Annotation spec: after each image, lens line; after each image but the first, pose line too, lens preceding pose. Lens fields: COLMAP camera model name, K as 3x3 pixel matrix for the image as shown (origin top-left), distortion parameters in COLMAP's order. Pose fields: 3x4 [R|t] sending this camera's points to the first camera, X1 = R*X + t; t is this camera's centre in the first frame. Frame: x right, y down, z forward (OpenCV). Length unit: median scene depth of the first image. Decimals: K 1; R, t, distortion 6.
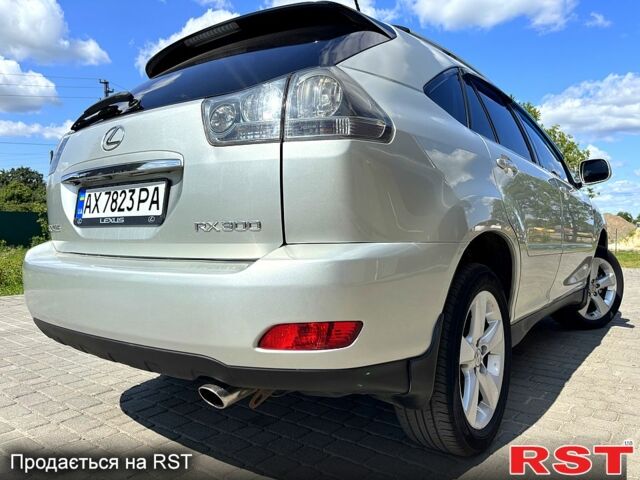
lens RADIAL K [[489.1, 0, 315.4], [0, 489.1, 238.9], [0, 0, 1]] dist [0.041313, -0.038315]
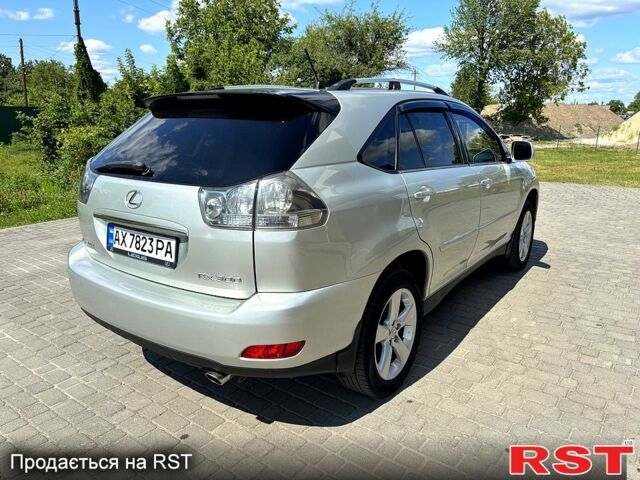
lens RADIAL K [[485.5, 0, 317.5], [0, 485.5, 238.4], [0, 0, 1]] dist [0.088743, -0.100571]
pose [[0.999540, -0.000637, 0.030327, 0.071888], [-0.006172, 0.974598, 0.223875, -0.425931], [-0.029699, -0.223959, 0.974146, -0.415179]]
